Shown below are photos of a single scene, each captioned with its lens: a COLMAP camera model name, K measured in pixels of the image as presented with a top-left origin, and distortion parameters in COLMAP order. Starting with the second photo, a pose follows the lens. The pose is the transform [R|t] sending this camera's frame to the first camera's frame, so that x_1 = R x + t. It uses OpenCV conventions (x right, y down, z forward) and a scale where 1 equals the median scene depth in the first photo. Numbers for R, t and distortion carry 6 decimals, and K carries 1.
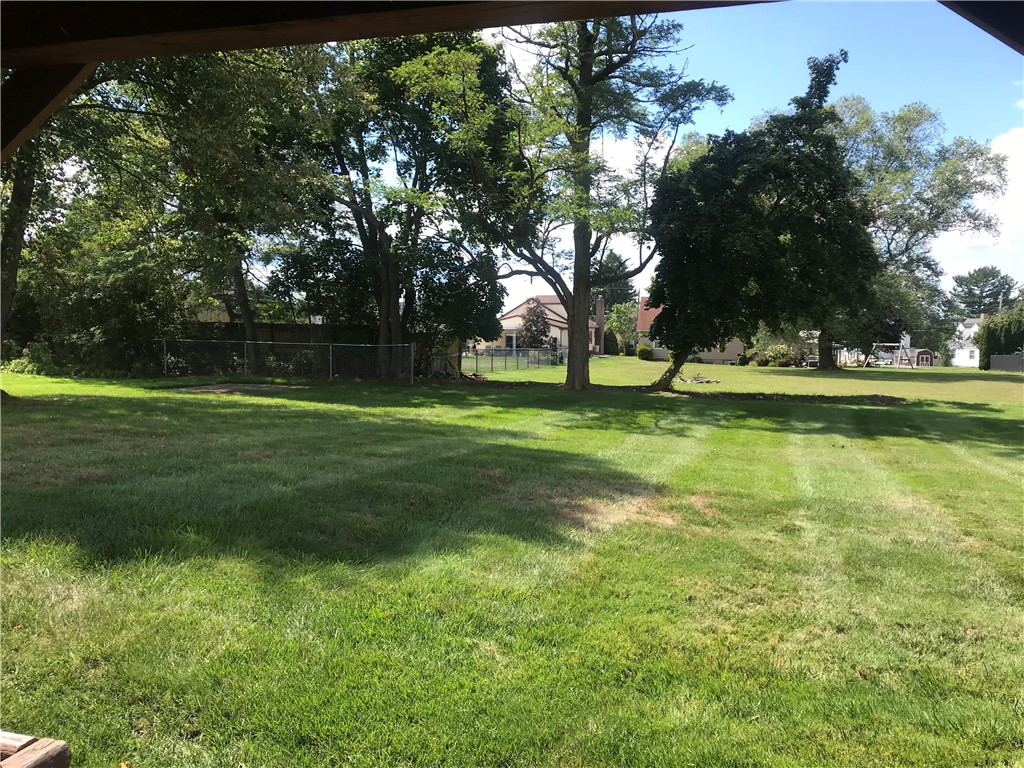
lens RADIAL K [[841.7, 0, 506.4], [0, 841.7, 381.9], [0, 0, 1]] dist [0.062181, -0.079791]
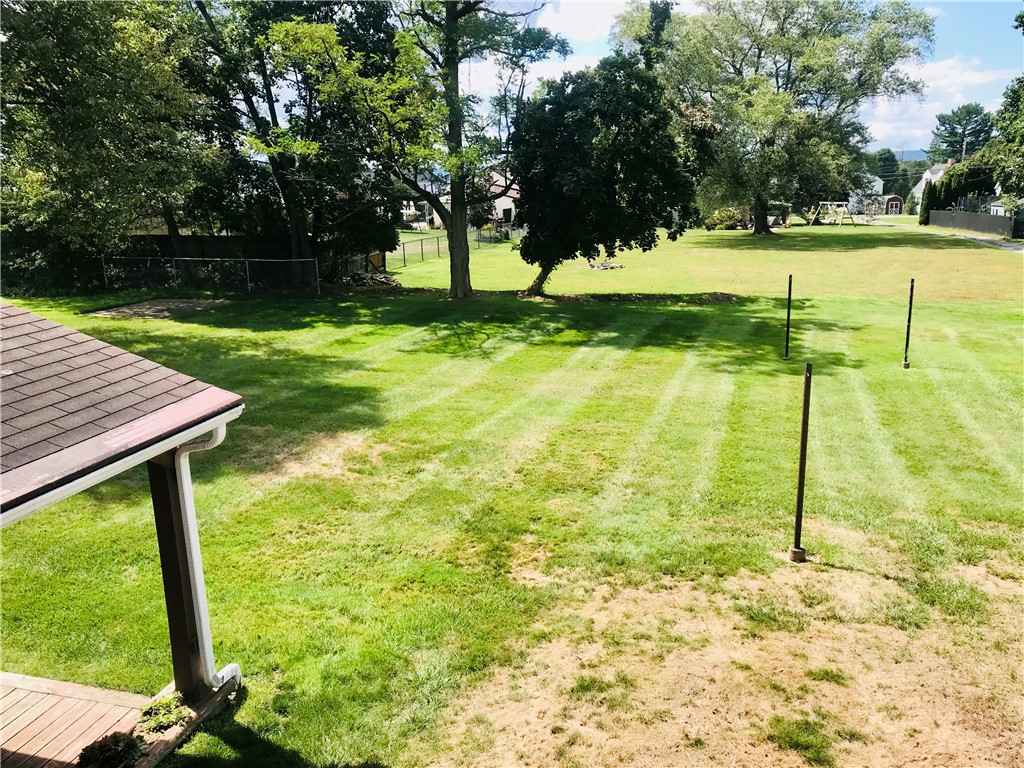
lens RADIAL K [[841.7, 0, 519.3], [0, 841.7, 383.3], [0, 0, 1]] dist [0.062181, -0.079791]
pose [[0.999447, -0.032190, 0.008315, 0.148862], [0.030151, 0.982965, 0.181303, -0.079947], [-0.014009, -0.180952, 0.983392, -0.162583]]
